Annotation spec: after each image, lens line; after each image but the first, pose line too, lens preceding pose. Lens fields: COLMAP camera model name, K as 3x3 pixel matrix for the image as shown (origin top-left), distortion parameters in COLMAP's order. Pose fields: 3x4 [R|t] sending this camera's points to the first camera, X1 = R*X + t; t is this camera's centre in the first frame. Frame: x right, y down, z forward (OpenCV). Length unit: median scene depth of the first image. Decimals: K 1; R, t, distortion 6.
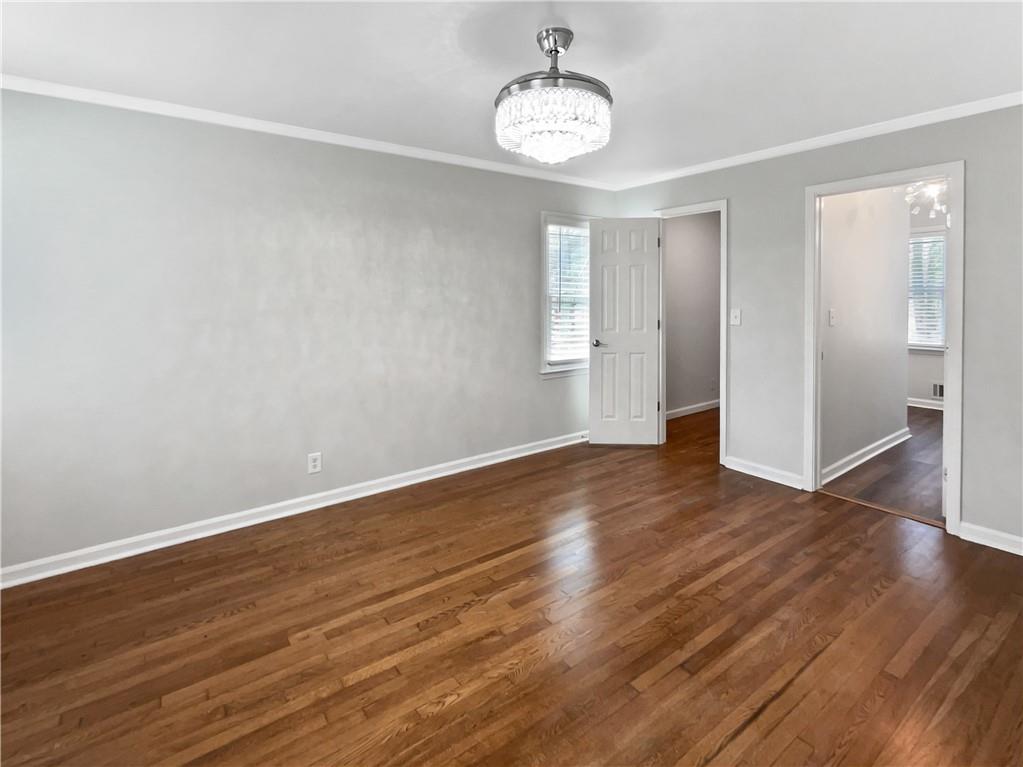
lens RADIAL K [[498.1, 0, 511.5], [0, 498.1, 383.5], [0, 0, 1]] dist [0.000787, 0.000202]
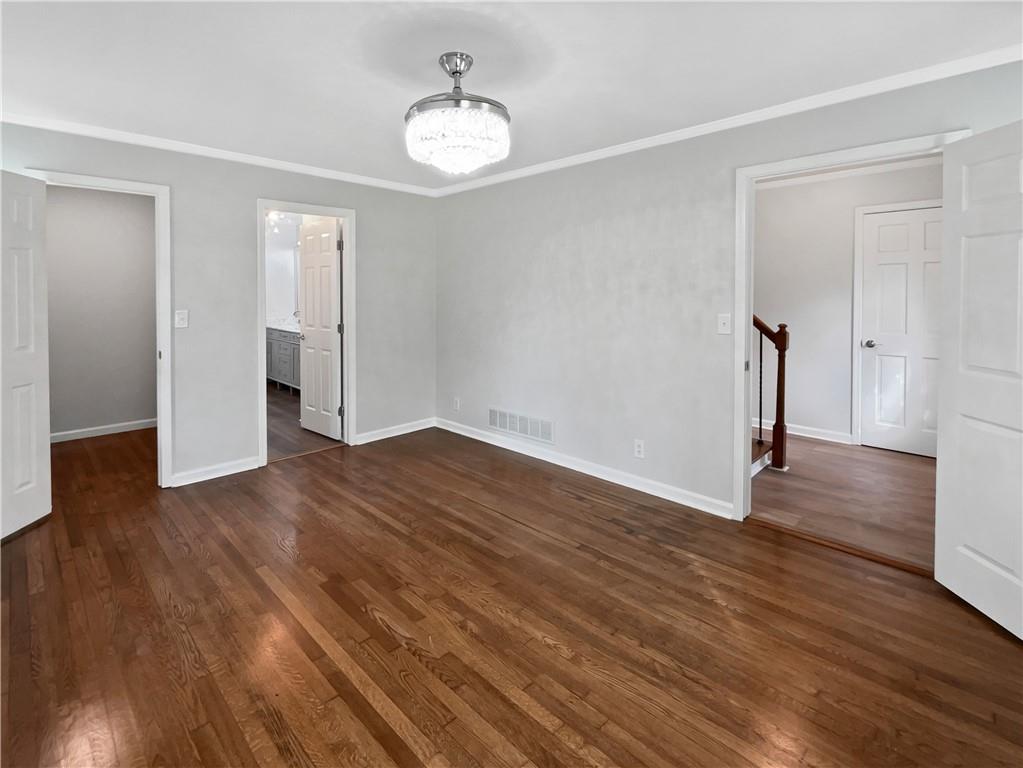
lens RADIAL K [[478.9, 0, 508.5], [0, 478.9, 390.2], [0, 0, 1]] dist [0.002609, 0.000716]
pose [[-0.146577, -0.192499, 0.970288, -0.853825], [0.179940, 0.959329, 0.217508, -0.146615], [-0.972696, 0.206475, -0.105977, 0.866121]]
